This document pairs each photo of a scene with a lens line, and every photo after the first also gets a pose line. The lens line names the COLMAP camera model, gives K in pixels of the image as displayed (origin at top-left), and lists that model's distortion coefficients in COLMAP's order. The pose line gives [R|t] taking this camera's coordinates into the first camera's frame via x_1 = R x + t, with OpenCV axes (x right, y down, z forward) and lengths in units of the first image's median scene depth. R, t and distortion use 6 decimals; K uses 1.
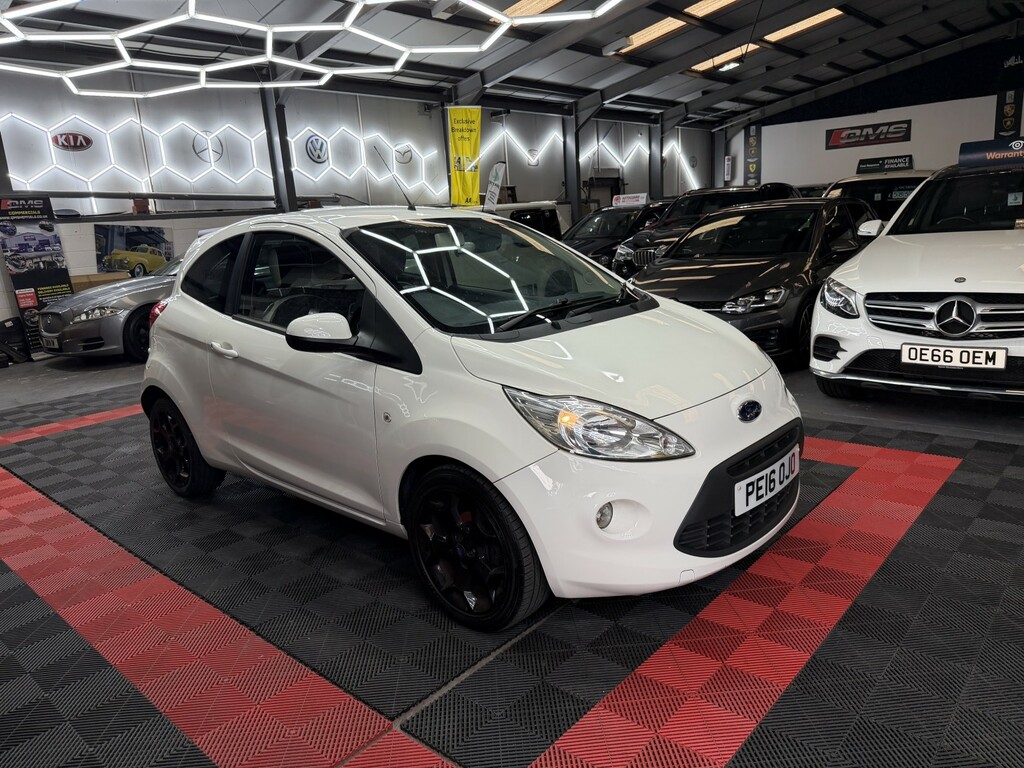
lens RADIAL K [[720.6, 0, 513.1], [0, 720.6, 389.2], [0, 0, 1]] dist [0.015307, -0.024592]
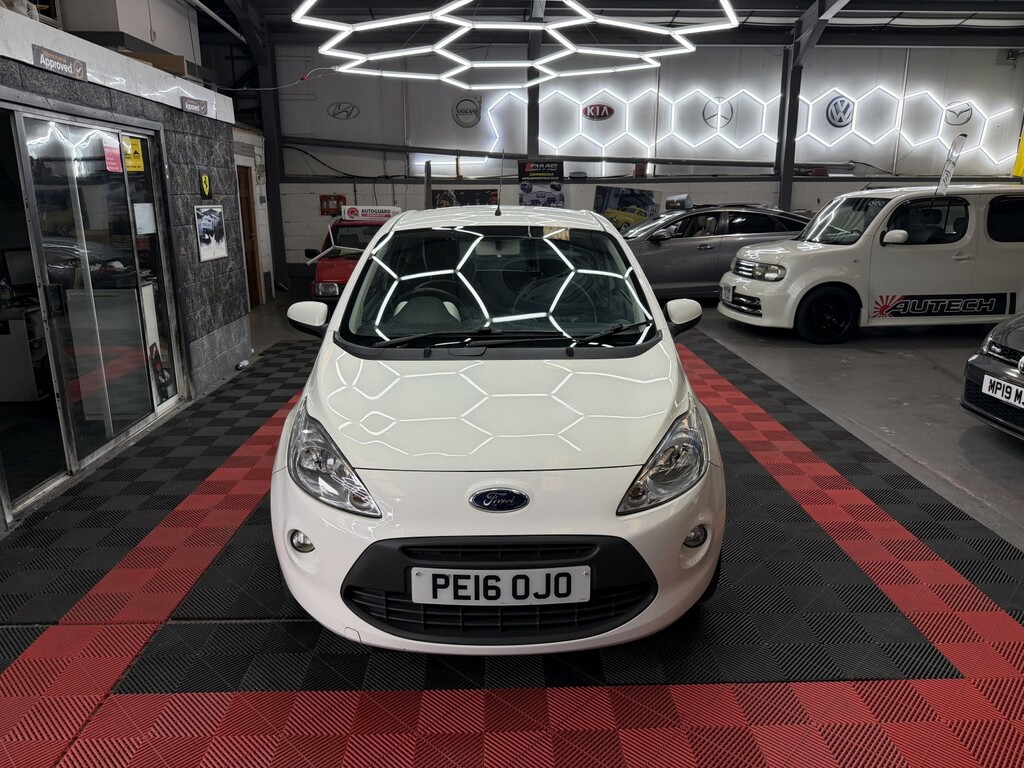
lens RADIAL K [[720.6, 0, 516.3], [0, 720.6, 390.9], [0, 0, 1]] dist [0.015307, -0.024592]
pose [[0.691414, 0.243880, -0.680051, 0.398646], [-0.200685, 0.969089, 0.143497, -0.098641], [0.694026, 0.037261, 0.718985, 0.181280]]
